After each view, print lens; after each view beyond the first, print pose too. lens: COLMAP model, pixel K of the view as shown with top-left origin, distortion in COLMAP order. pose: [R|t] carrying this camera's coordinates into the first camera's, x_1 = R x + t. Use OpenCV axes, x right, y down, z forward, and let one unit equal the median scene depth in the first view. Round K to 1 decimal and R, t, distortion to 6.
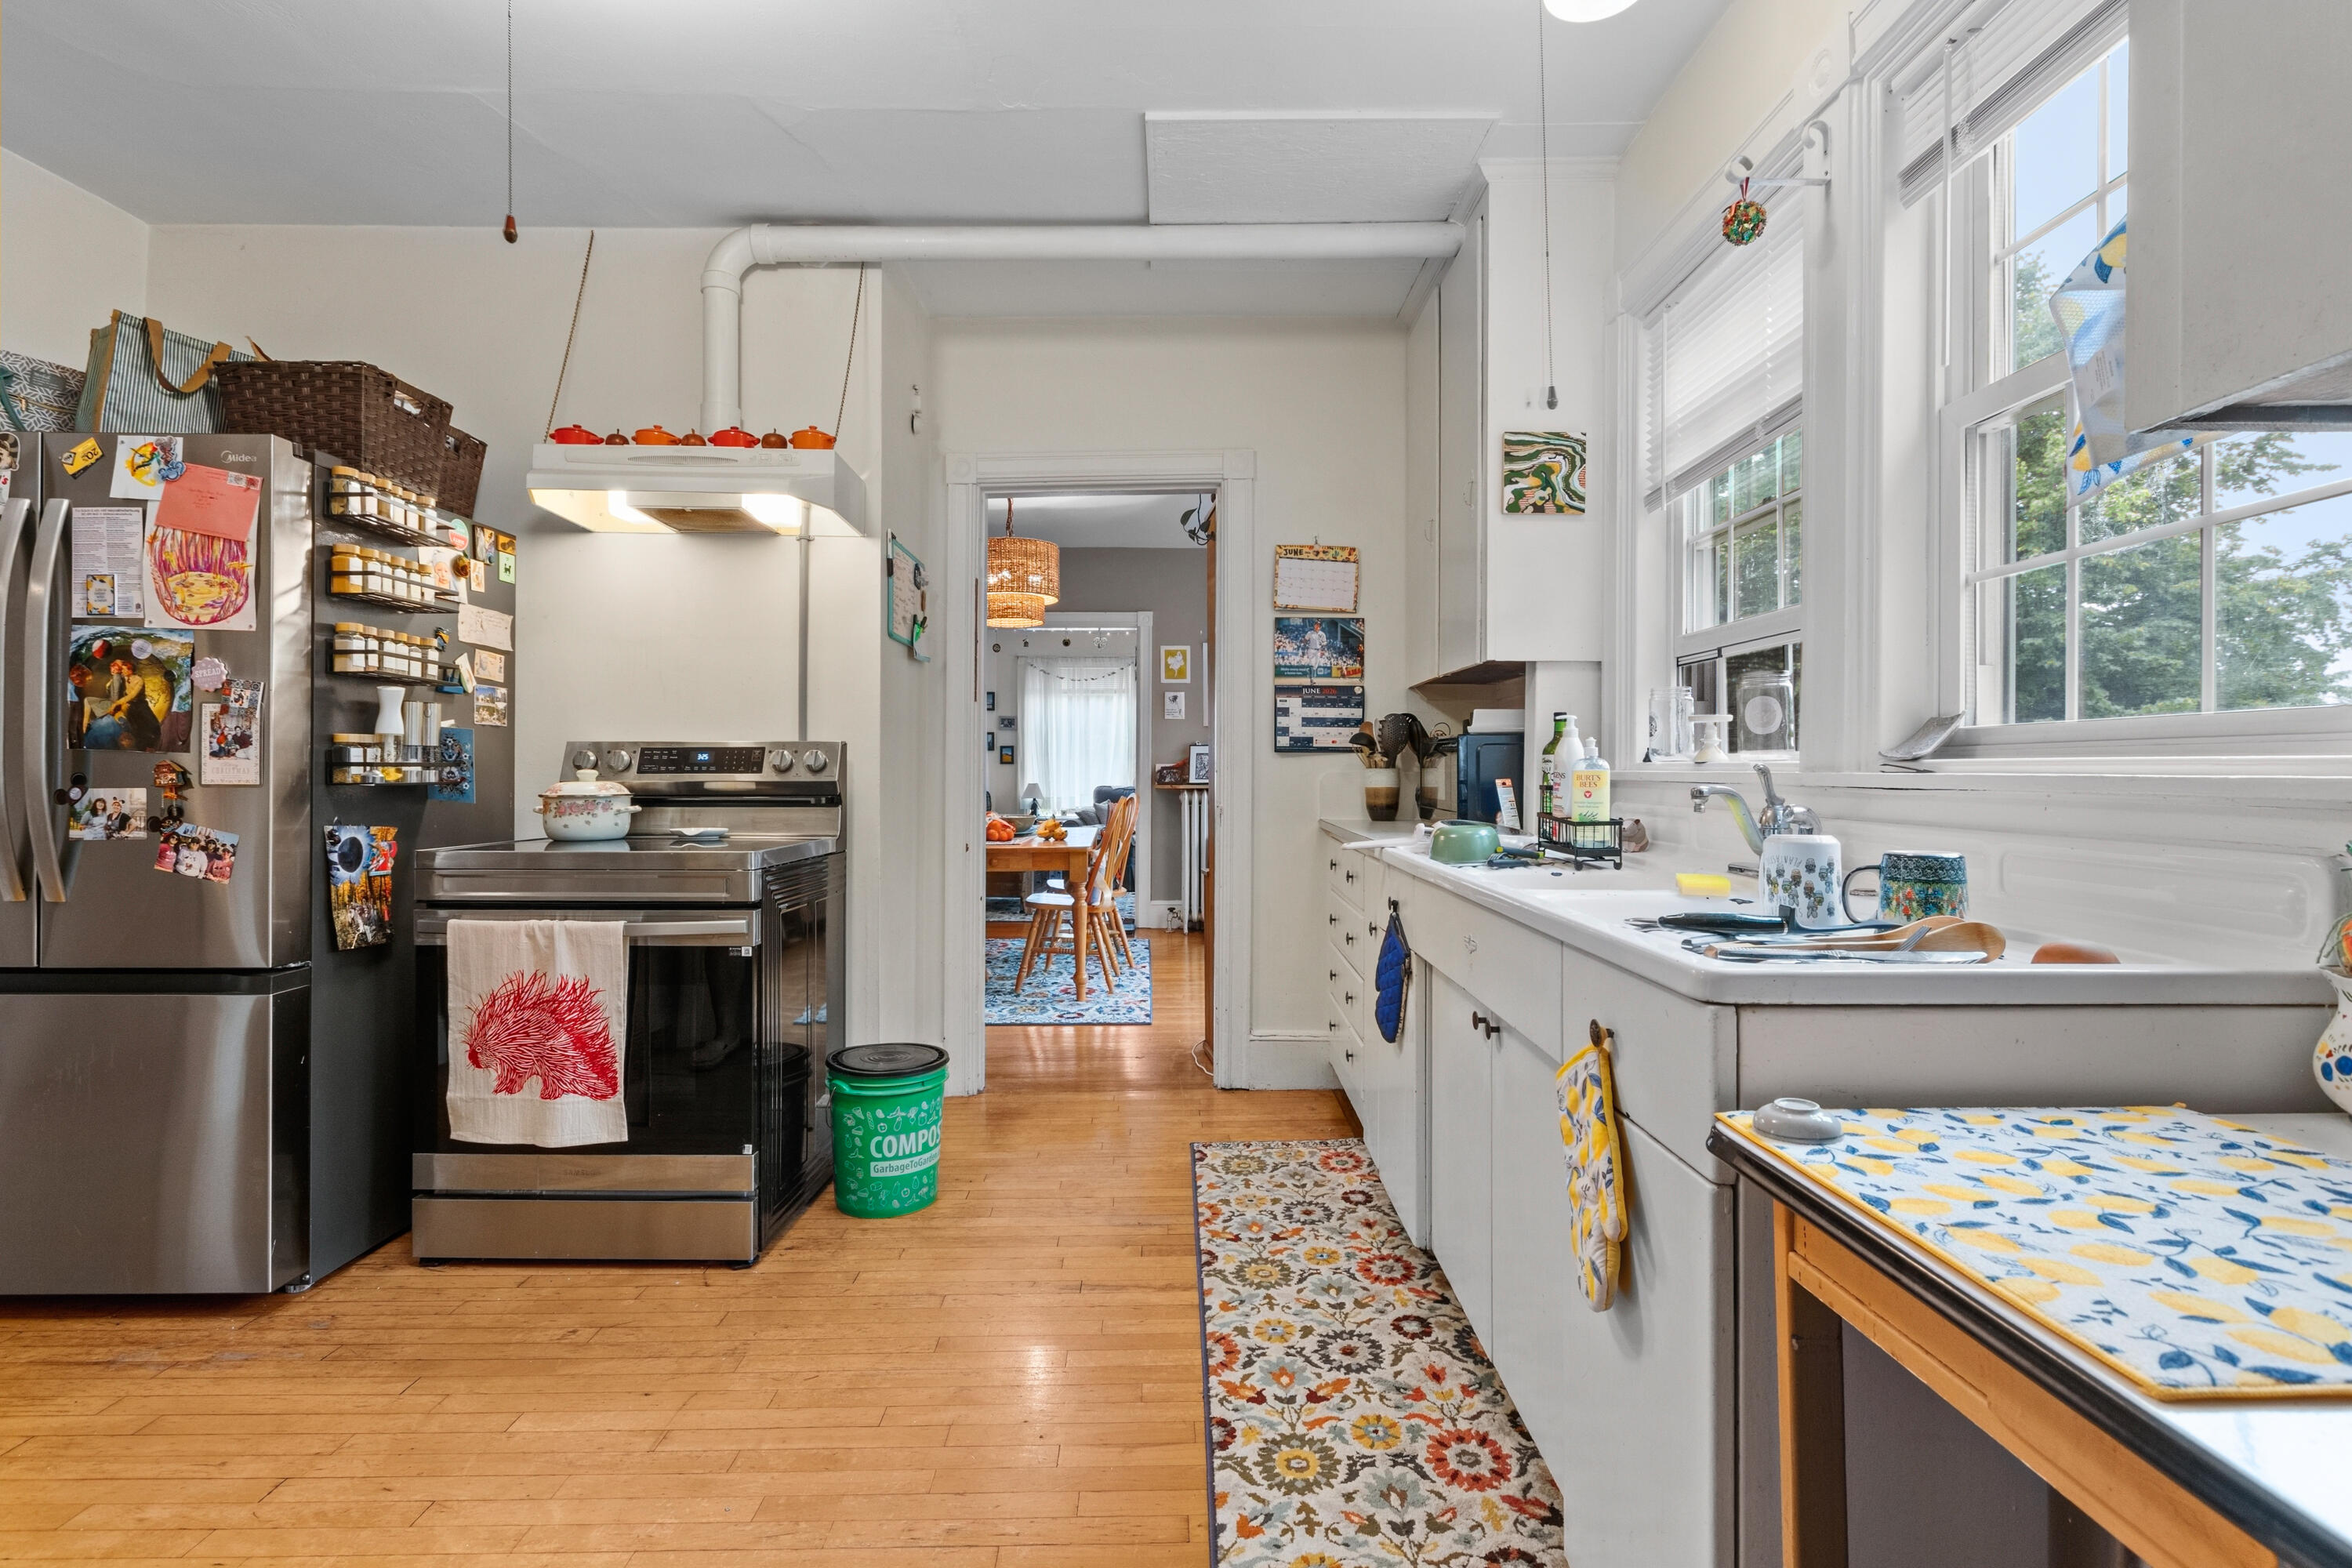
lens RADIAL K [[1129.6, 0, 1167.8], [0, 1129.6, 770.9], [0, 0, 1]] dist [0.011362, -0.000575]
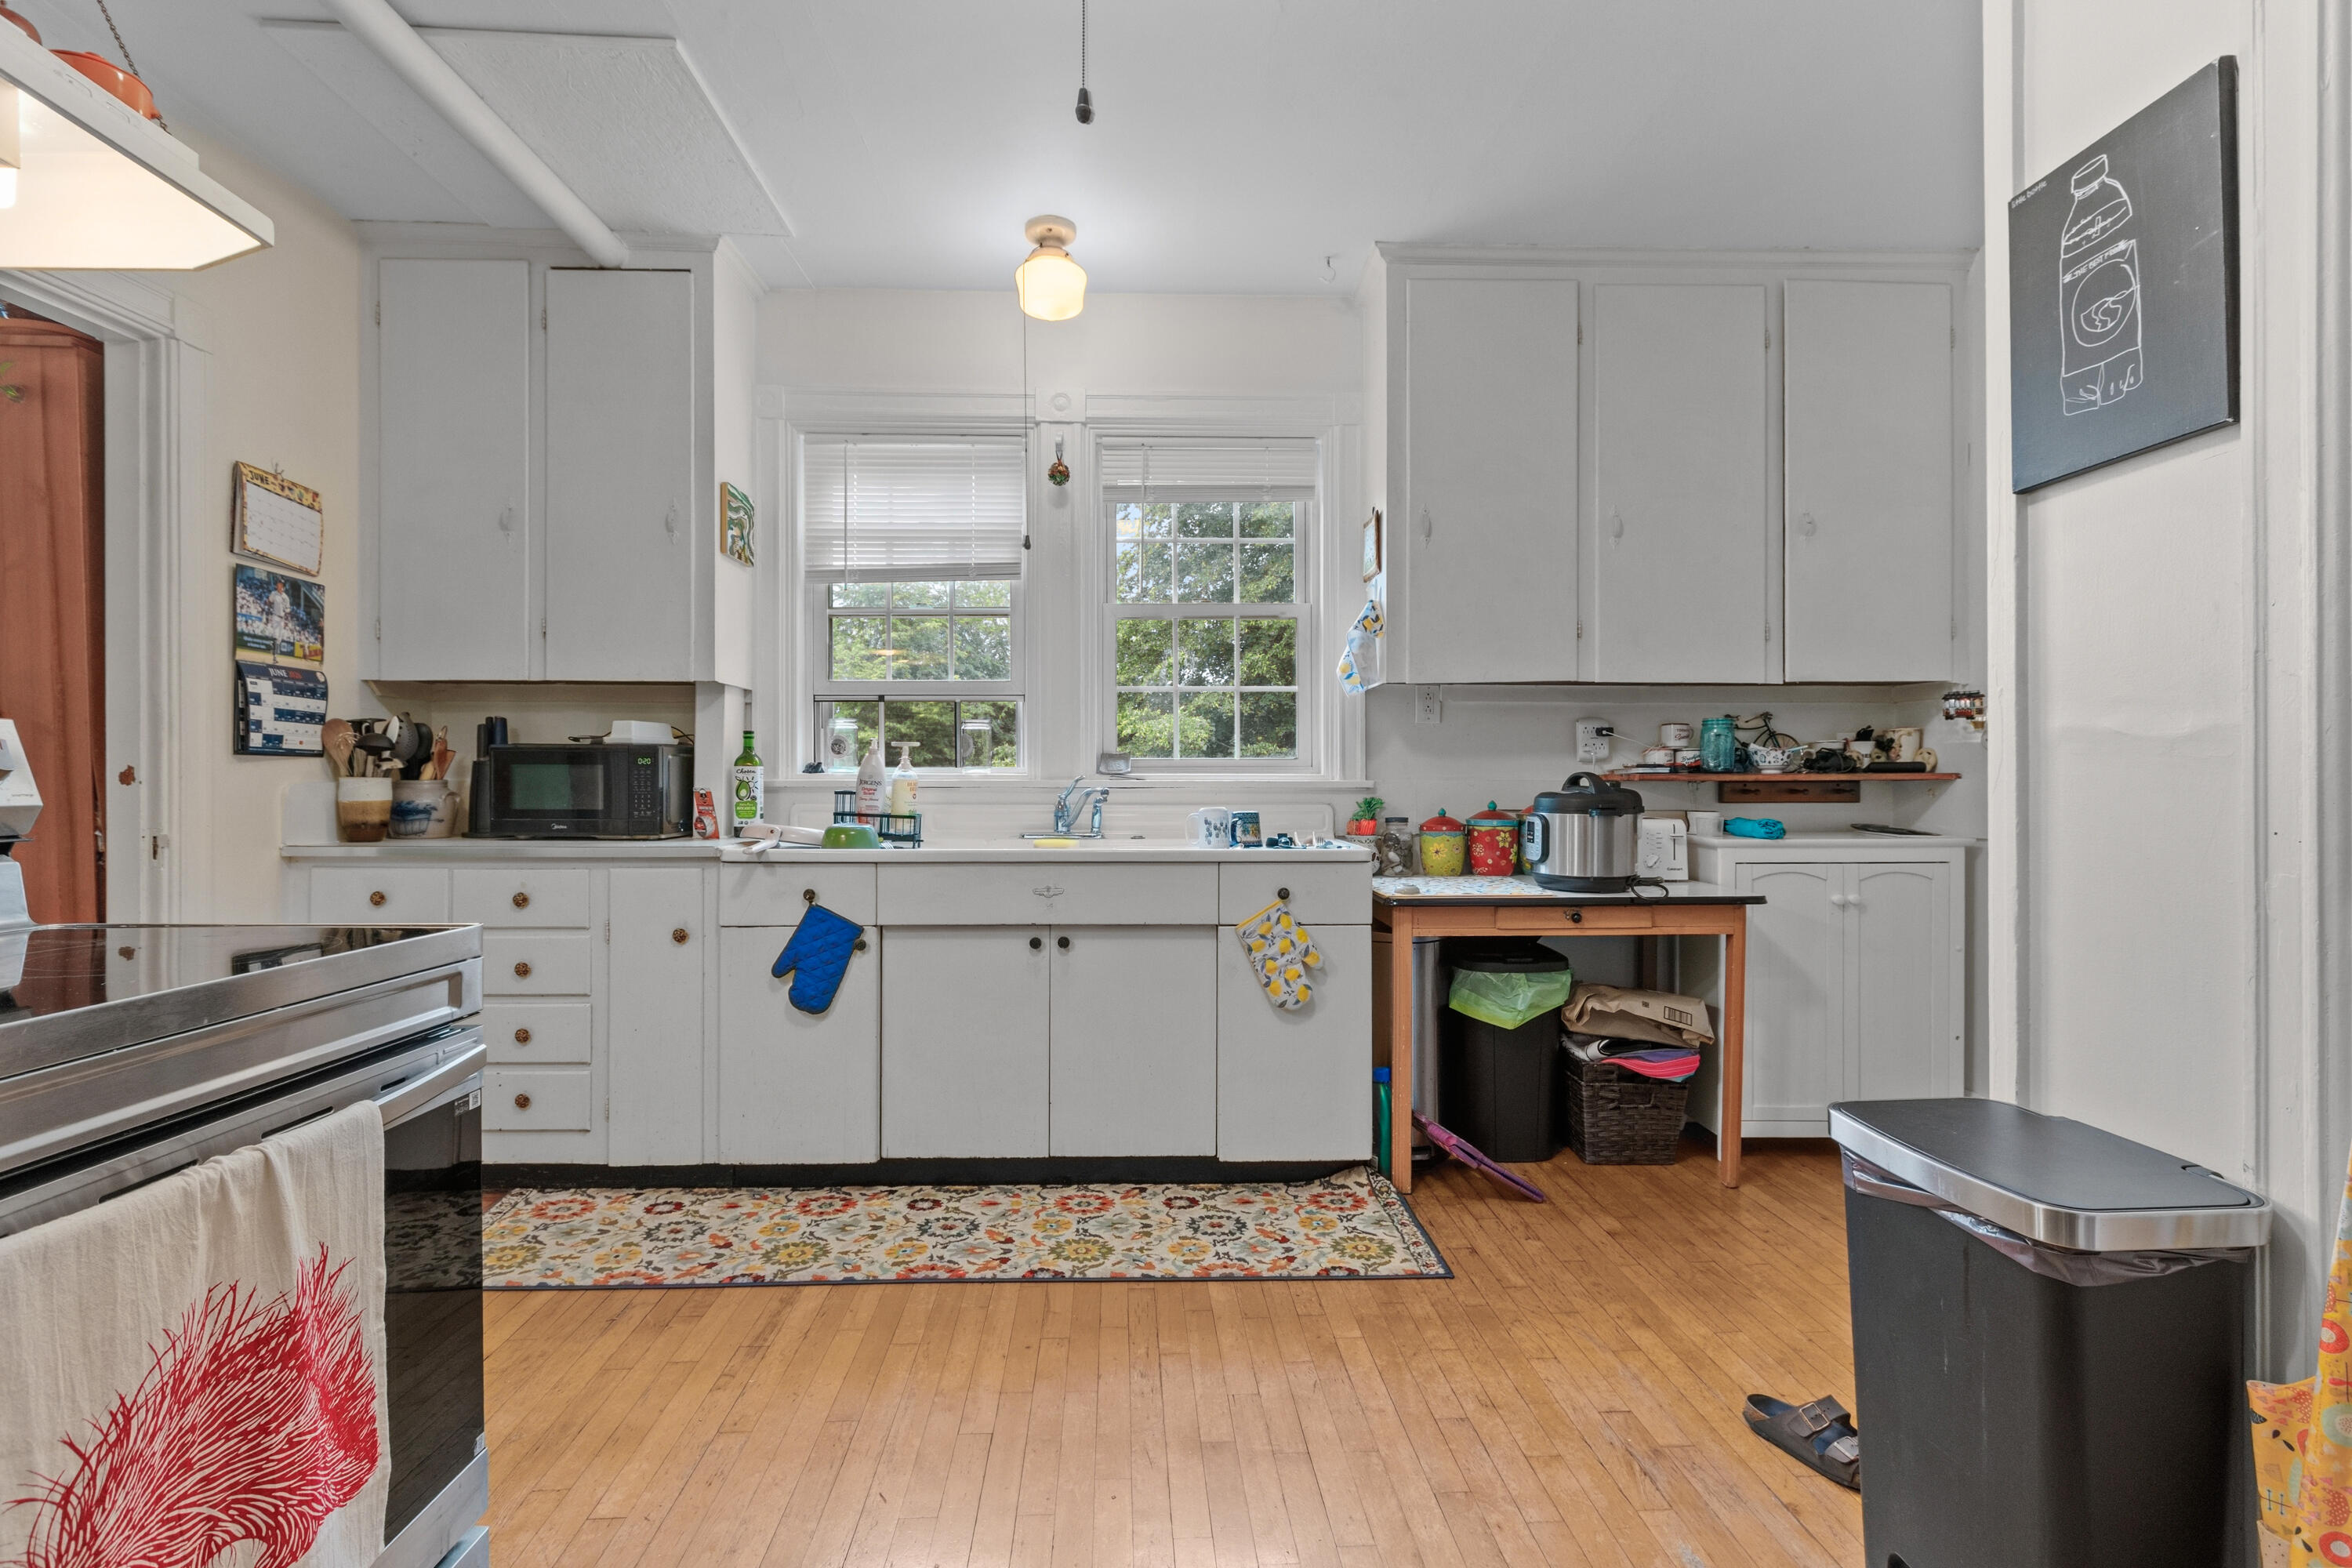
lens RADIAL K [[1129.6, 0, 1169.7], [0, 1129.6, 786.1], [0, 0, 1]] dist [0.011362, -0.000575]
pose [[-0.050517, -0.006412, 0.998703, -0.850979], [0.003910, 0.999970, 0.006618, 0.000723], [-0.998716, 0.004239, -0.050491, 0.605208]]
